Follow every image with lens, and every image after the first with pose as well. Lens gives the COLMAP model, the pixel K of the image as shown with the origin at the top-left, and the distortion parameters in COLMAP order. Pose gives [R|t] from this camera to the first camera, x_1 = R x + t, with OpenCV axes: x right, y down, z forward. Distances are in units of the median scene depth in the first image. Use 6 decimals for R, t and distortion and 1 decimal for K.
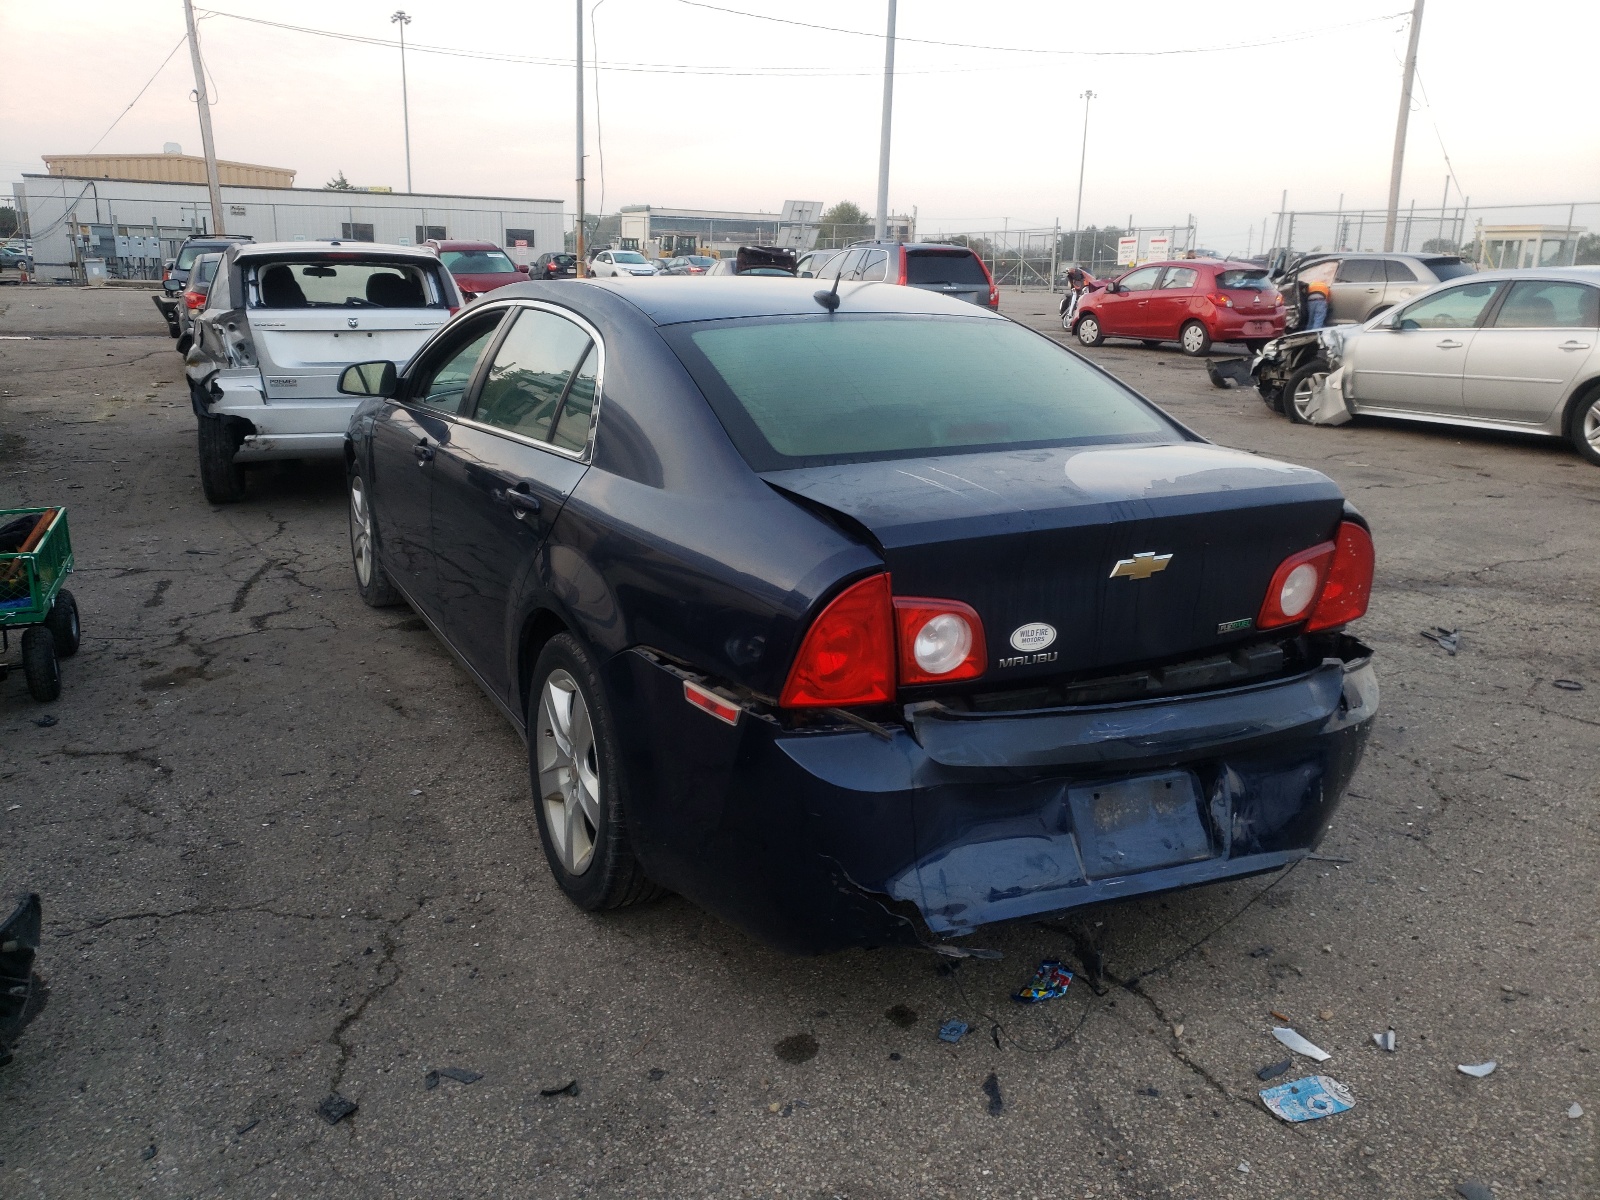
lens RADIAL K [[1215.8, 0, 790.3], [0, 1215.8, 587.4], [0, 0, 1]] dist [0.012571, -0.006820]
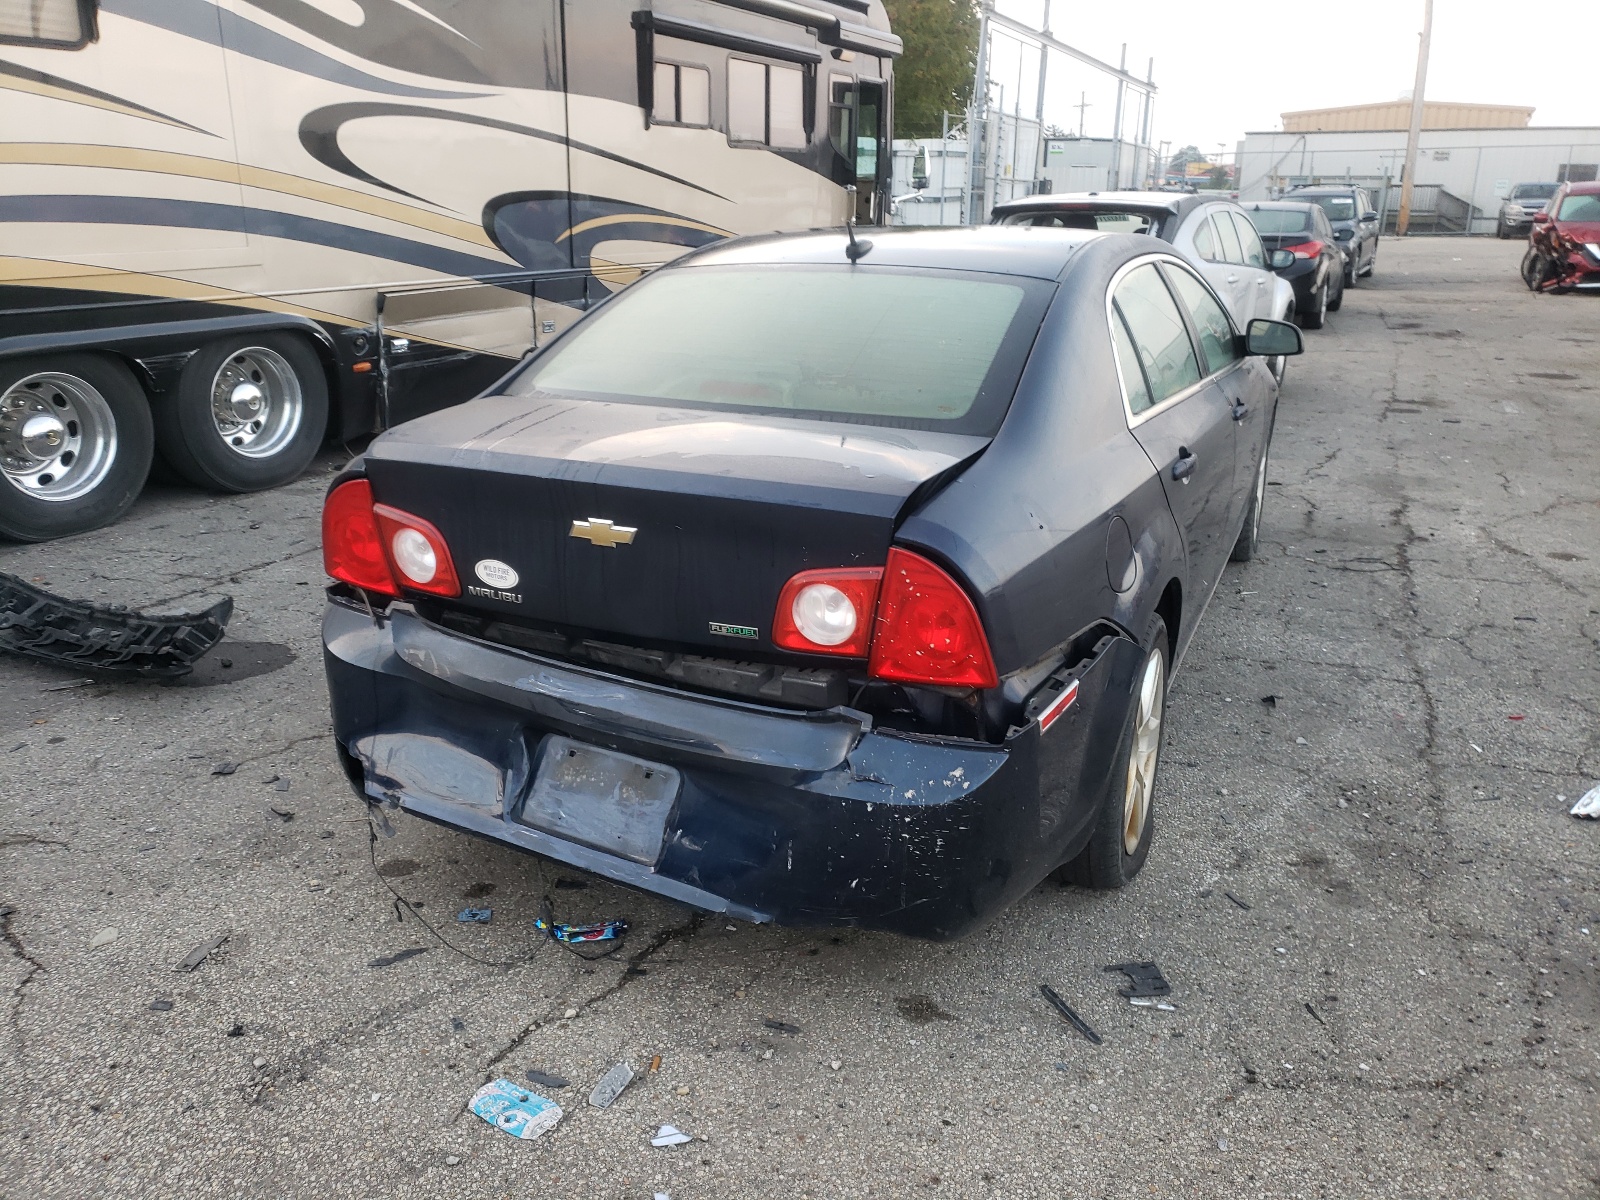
lens RADIAL K [[1201.8, 0, 792.7], [0, 1201.8, 587.1], [0, 0, 1]] dist [0.037621, -0.029292]
pose [[0.614091, 0.222067, -0.757350, 1.044632], [-0.191405, 0.972856, 0.130057, -0.120170], [0.765674, 0.065094, 0.639927, 0.482695]]
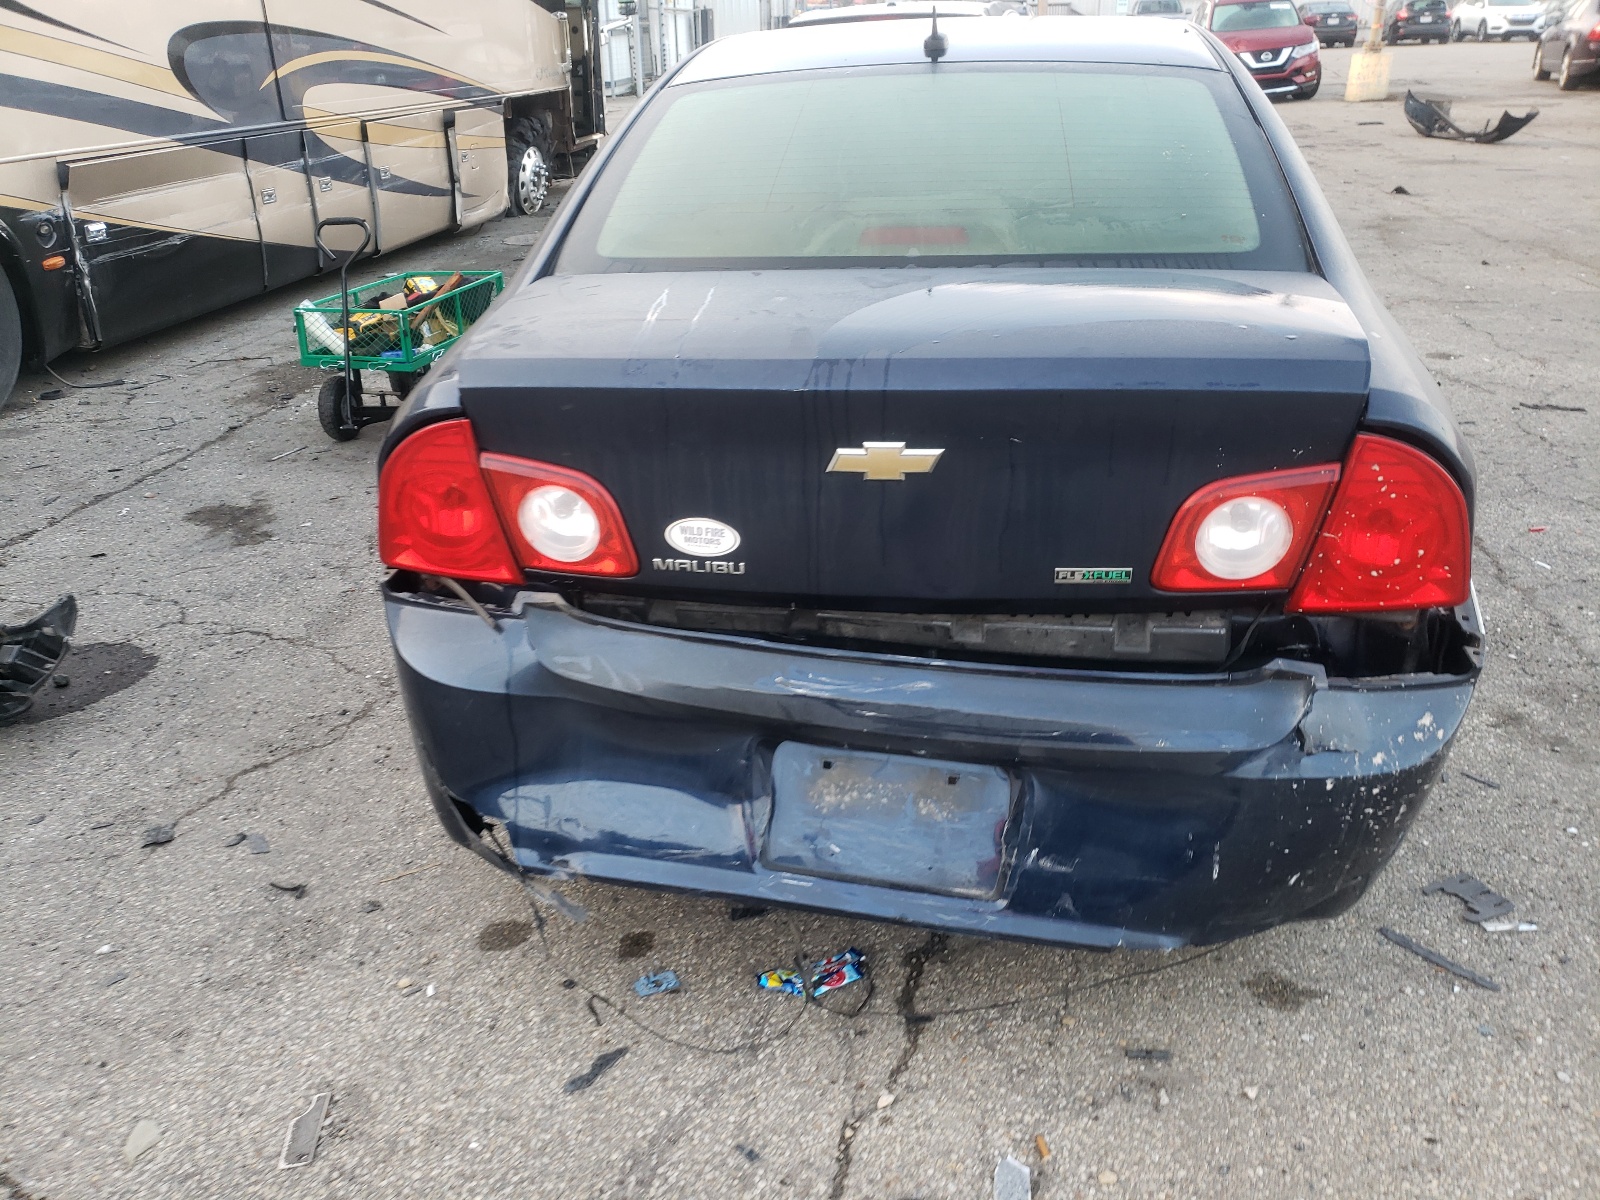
lens RADIAL K [[1201.8, 0, 797.5], [0, 1201.8, 611.3], [0, 0, 1]] dist [0.037621, -0.029292]
pose [[0.806691, 0.212544, -0.551430, 0.594968], [-0.103477, 0.969472, 0.222299, -0.074454], [0.581844, -0.122266, 0.804058, 0.408038]]
